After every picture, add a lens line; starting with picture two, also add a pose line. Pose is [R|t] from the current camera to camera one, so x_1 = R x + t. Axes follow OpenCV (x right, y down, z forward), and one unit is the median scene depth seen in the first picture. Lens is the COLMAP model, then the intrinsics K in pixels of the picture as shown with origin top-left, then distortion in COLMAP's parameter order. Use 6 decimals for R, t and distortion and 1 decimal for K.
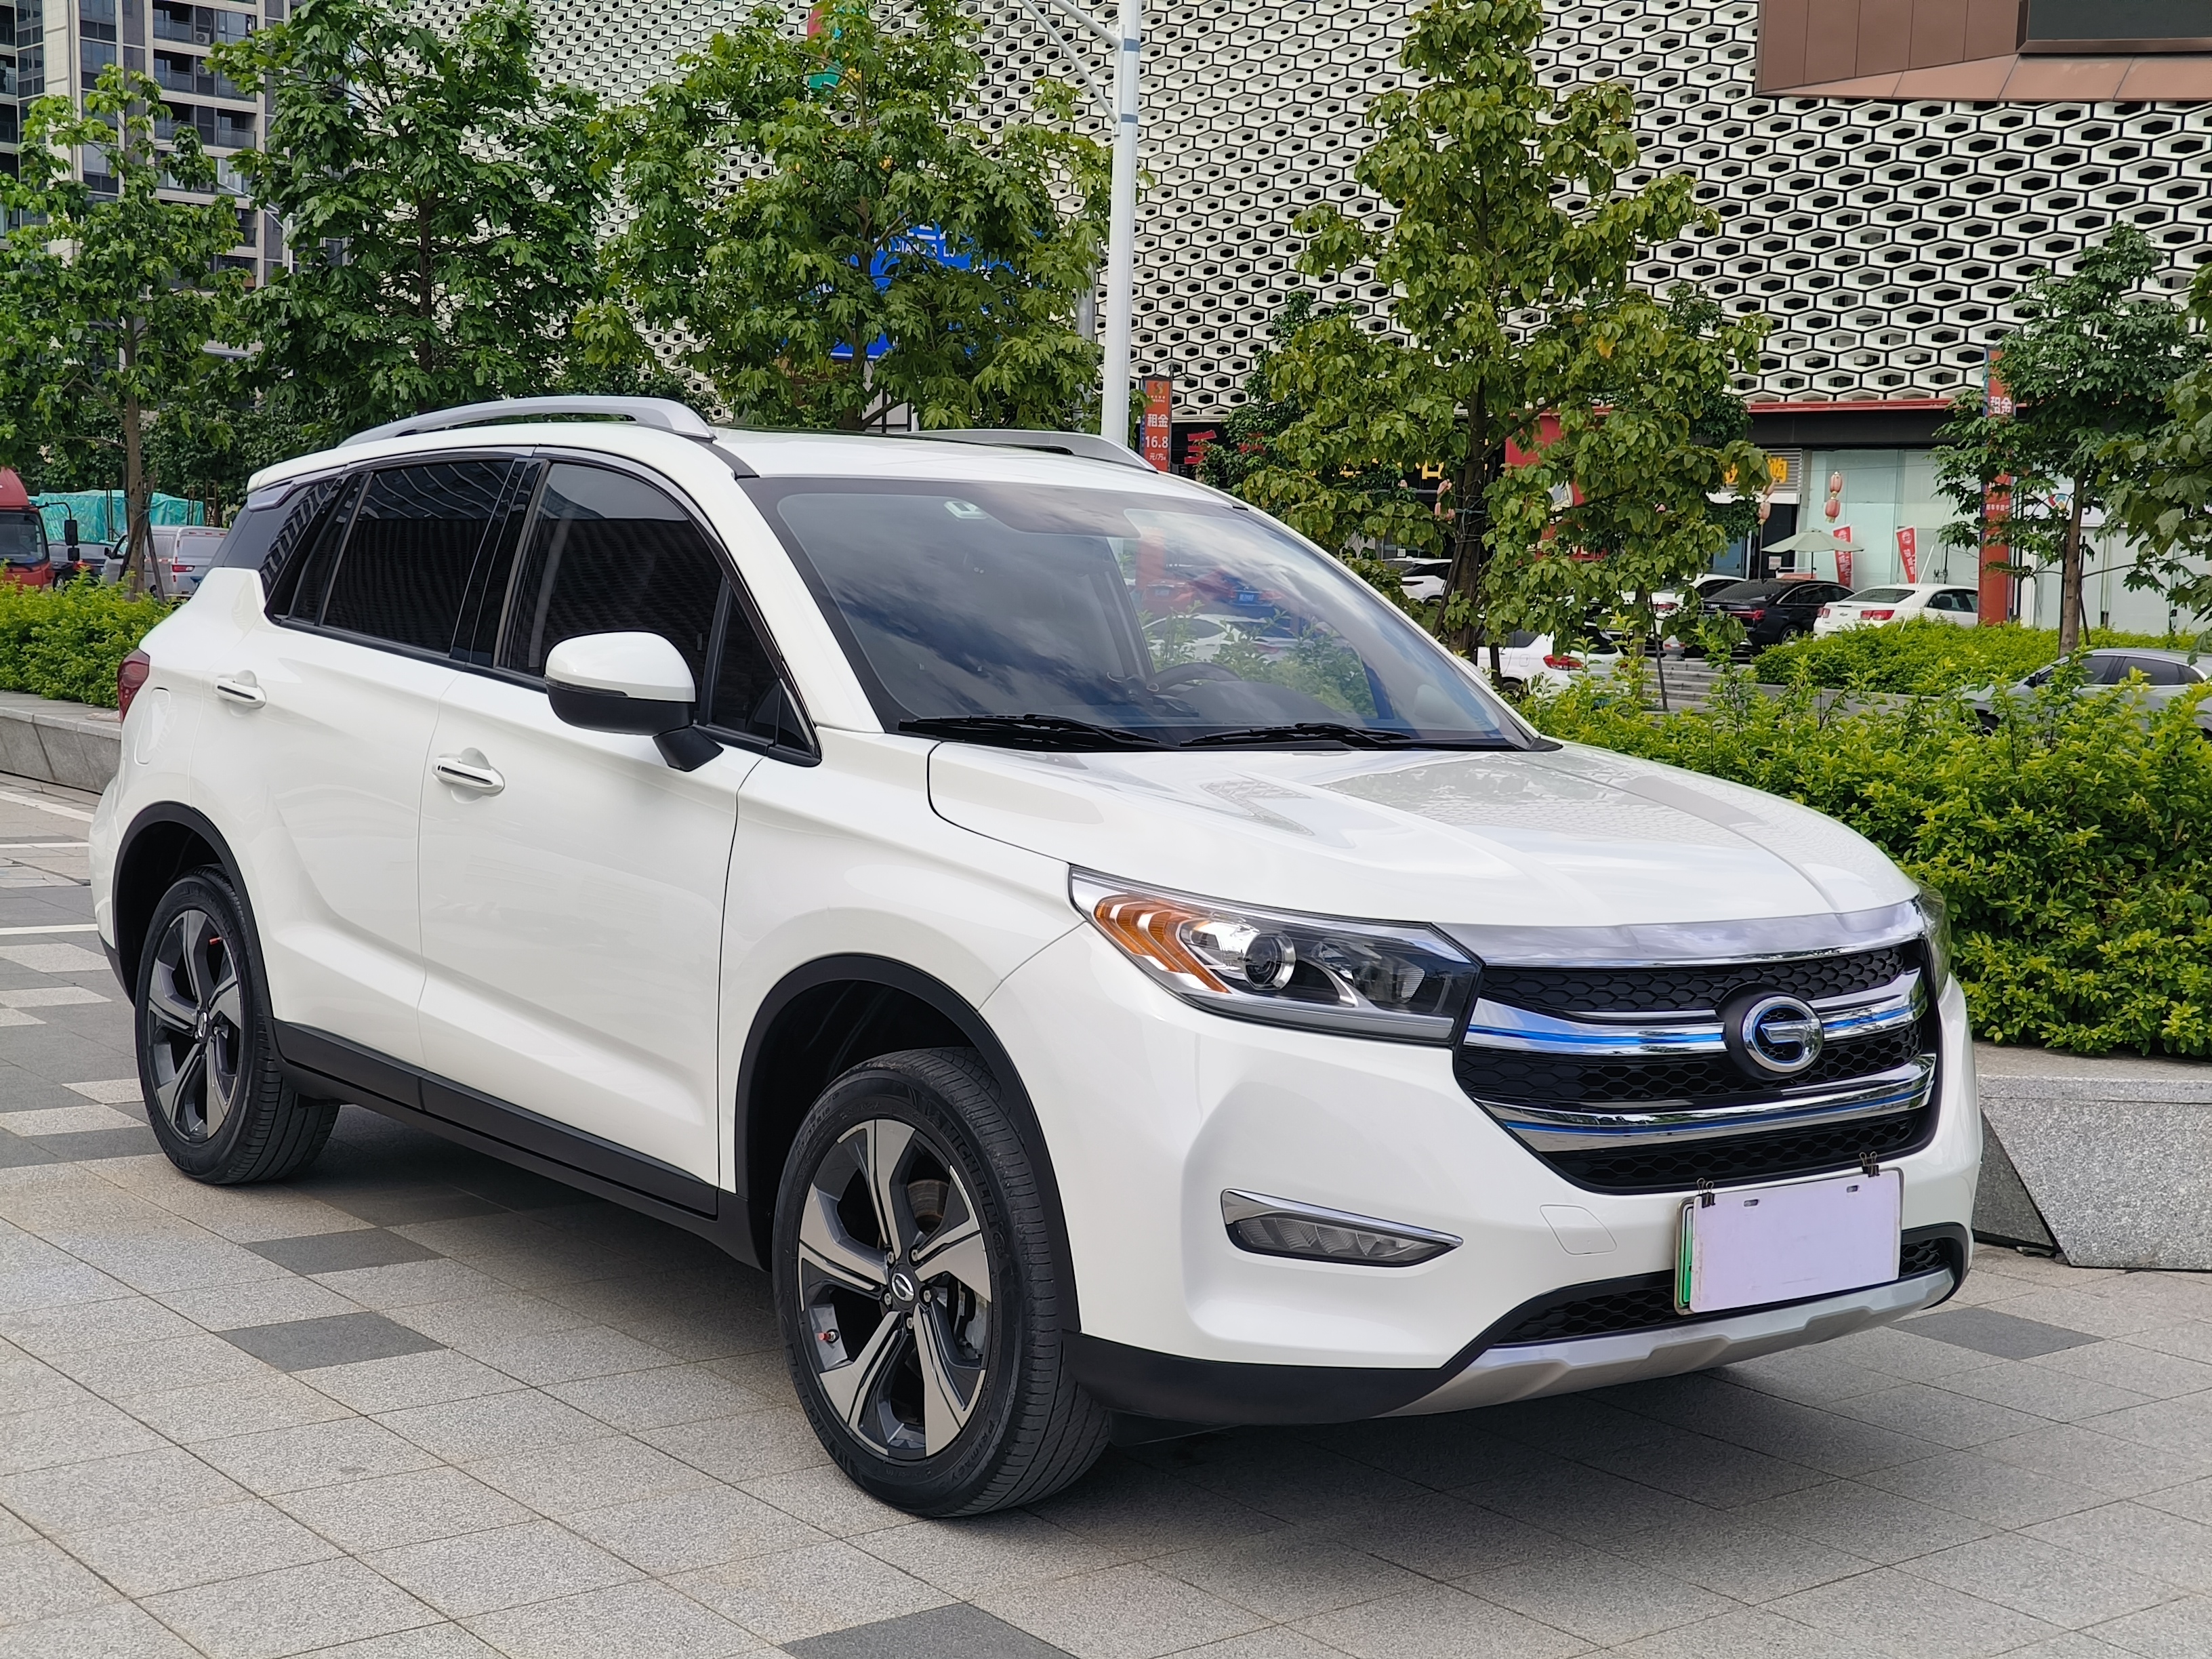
lens RADIAL K [[2966.7, 0, 1215.6], [0, 2966.7, 831.5], [0, 0, 1]] dist [0.003518, 0.079527]
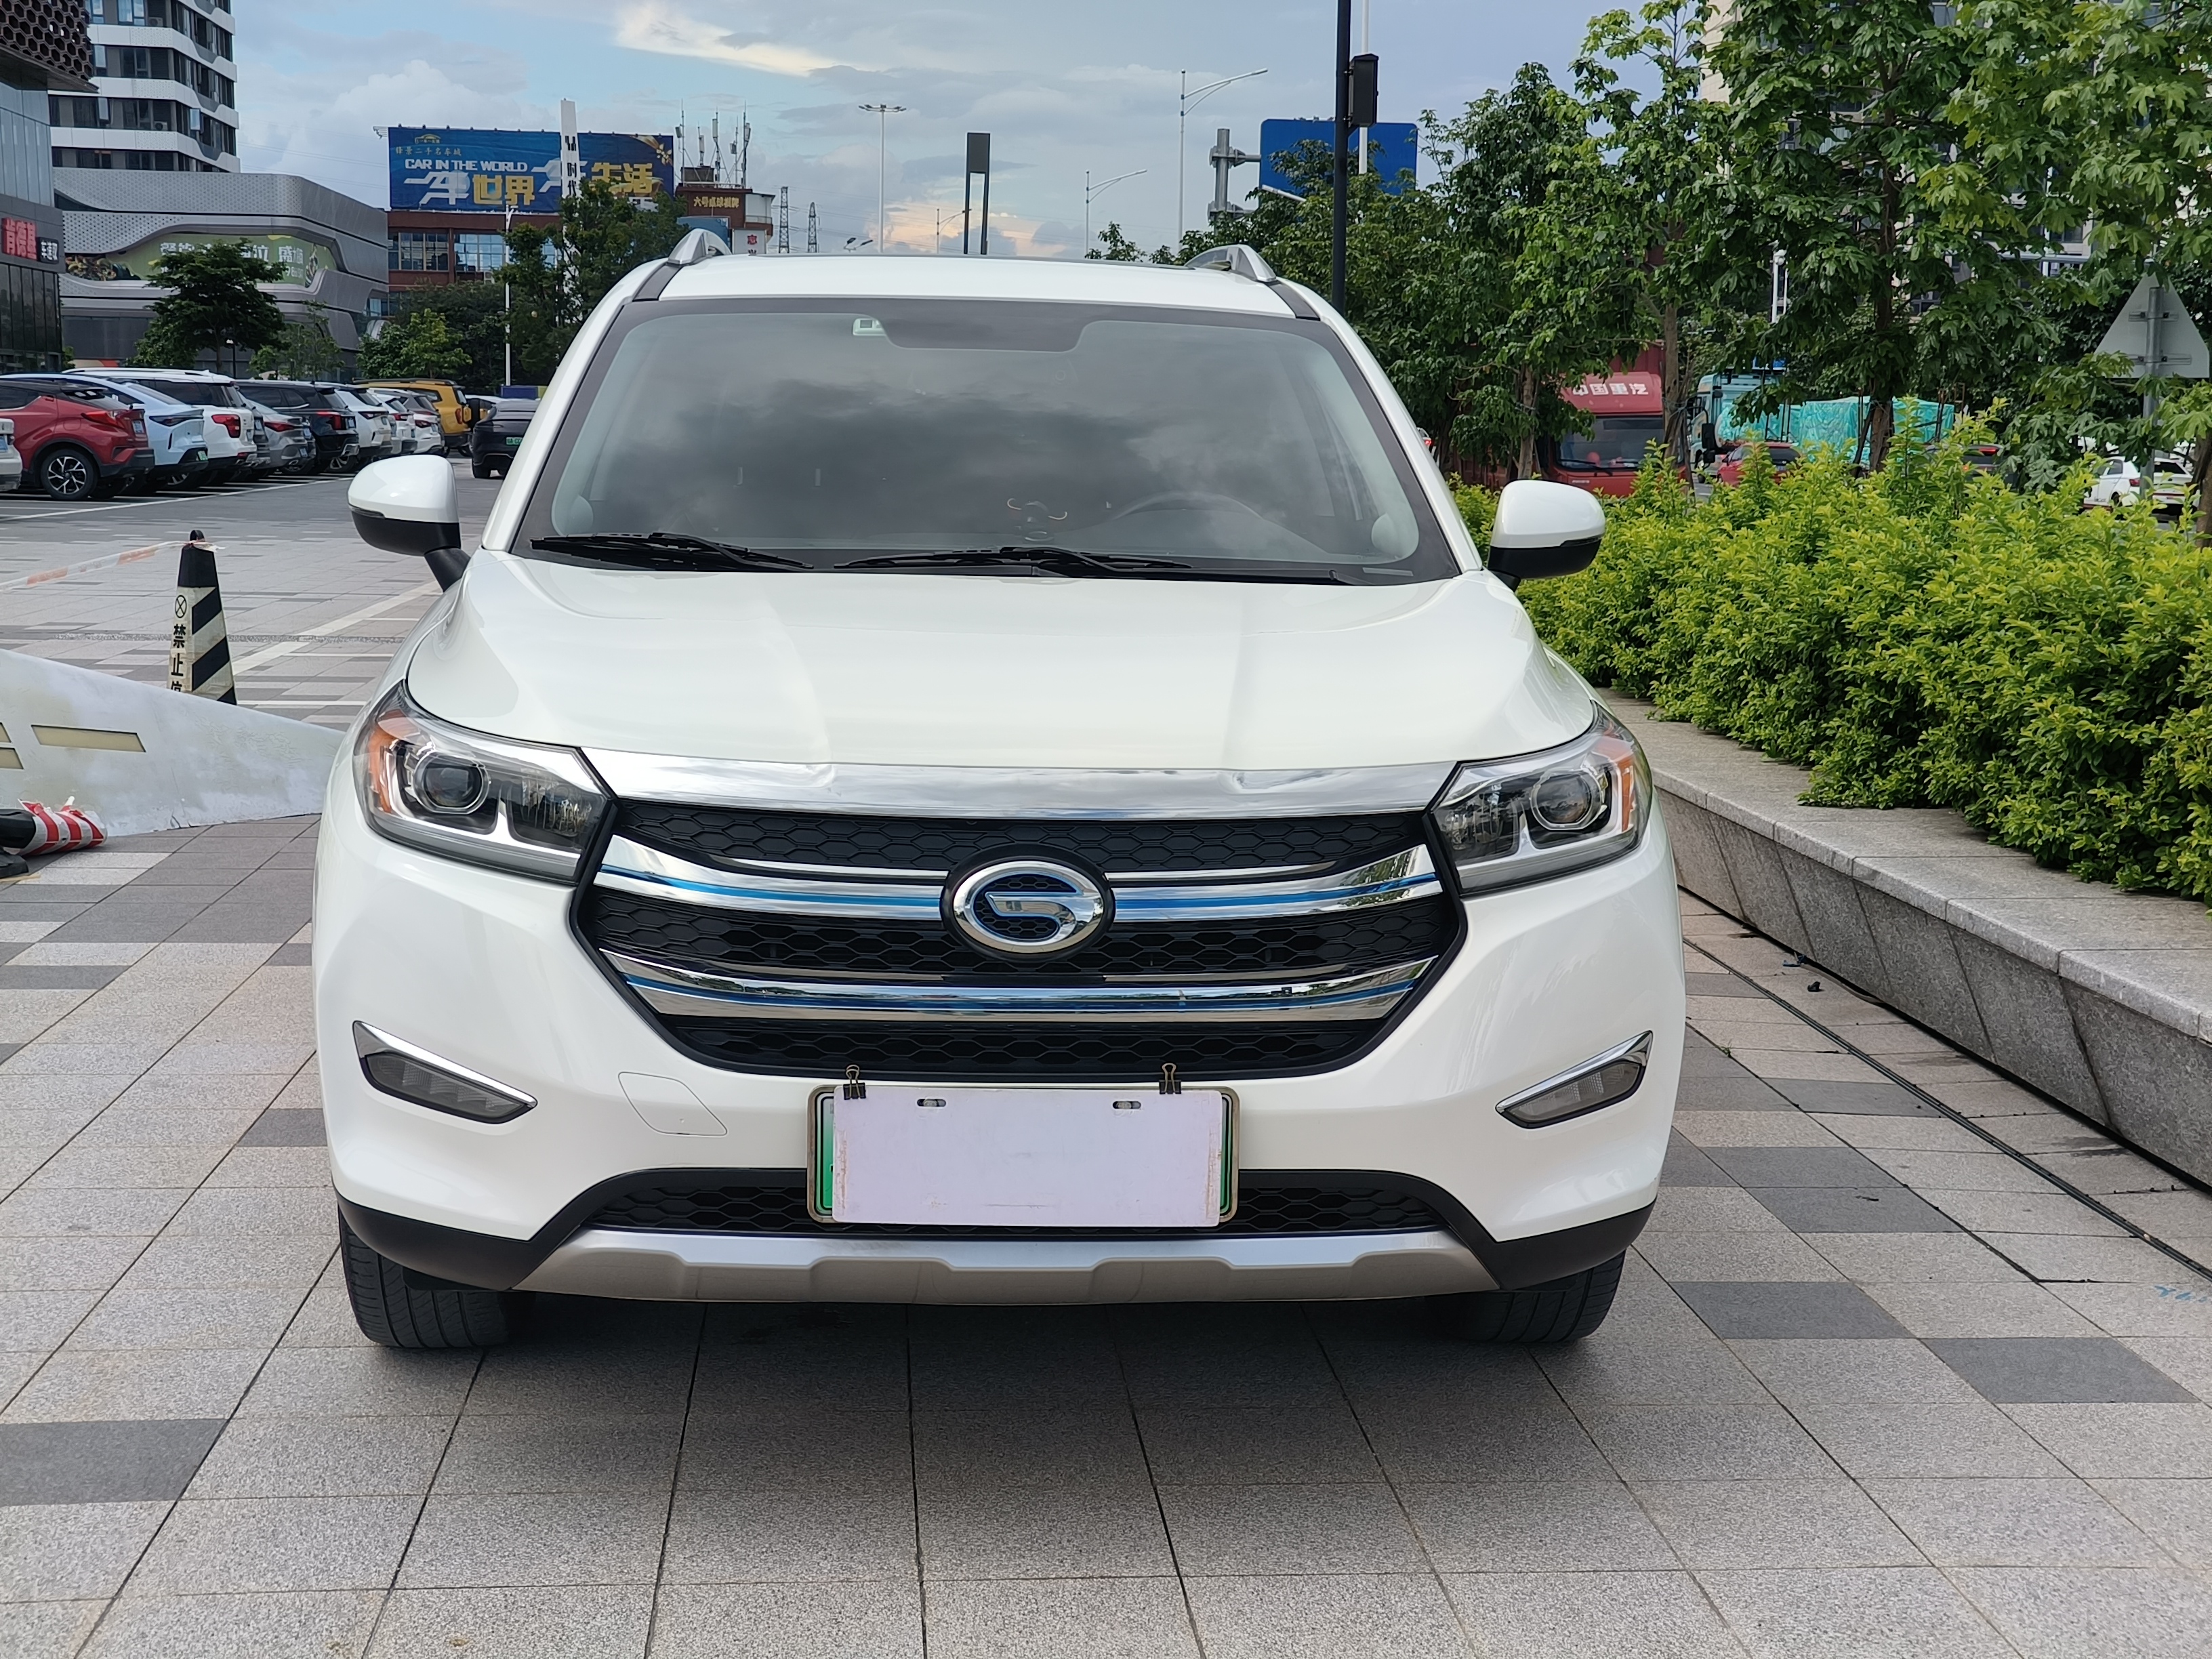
lens RADIAL K [[3040.7, 0, 1133.1], [0, 3040.7, 821.7], [0, 0, 1]] dist [-0.126951, 0.757606]
pose [[0.820795, 0.048409, -0.569169, 0.677486], [-0.032933, 0.998756, 0.037454, 0.012333], [0.570273, -0.011998, 0.821367, 0.322247]]
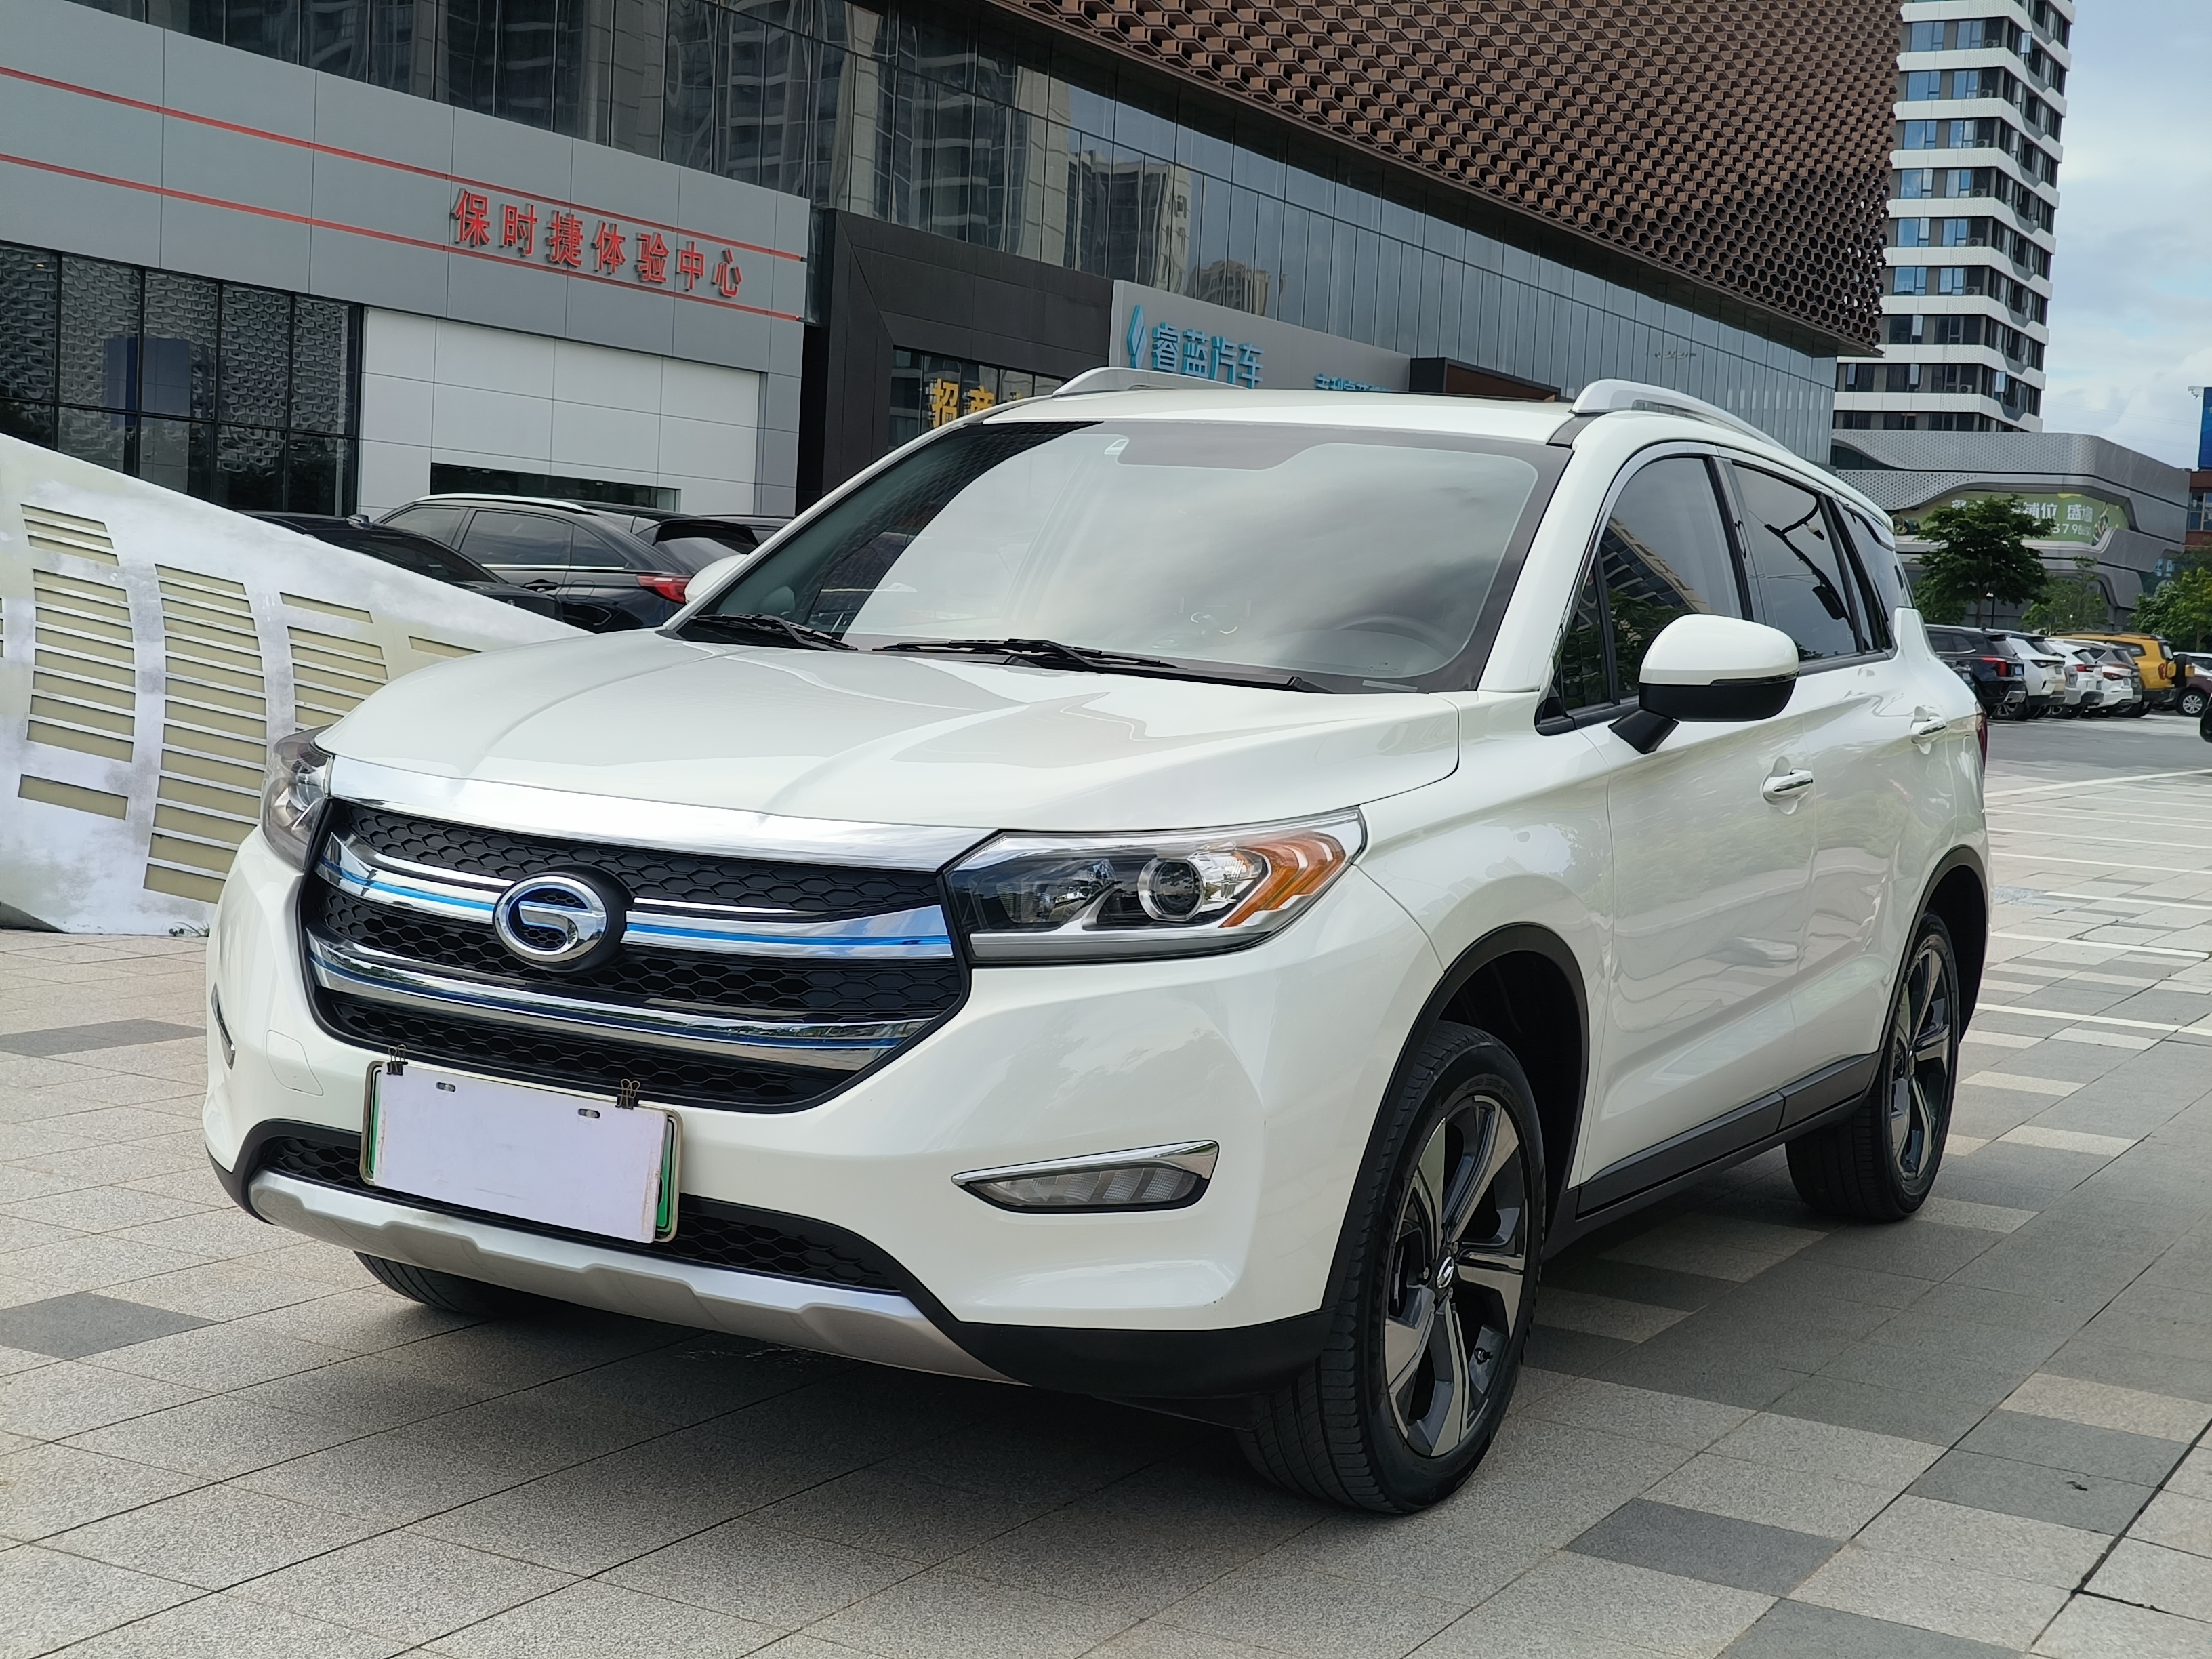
lens RADIAL K [[3016.5, 0, 1106.0], [0, 3016.5, 829.5], [0, 0, 1]] dist [0.006404, 0.101084]
pose [[0.366315, 0.049750, -0.929160, 1.058320], [-0.125502, 0.992087, 0.003641, 0.017976], [0.921988, 0.115278, 0.369660, 0.802529]]
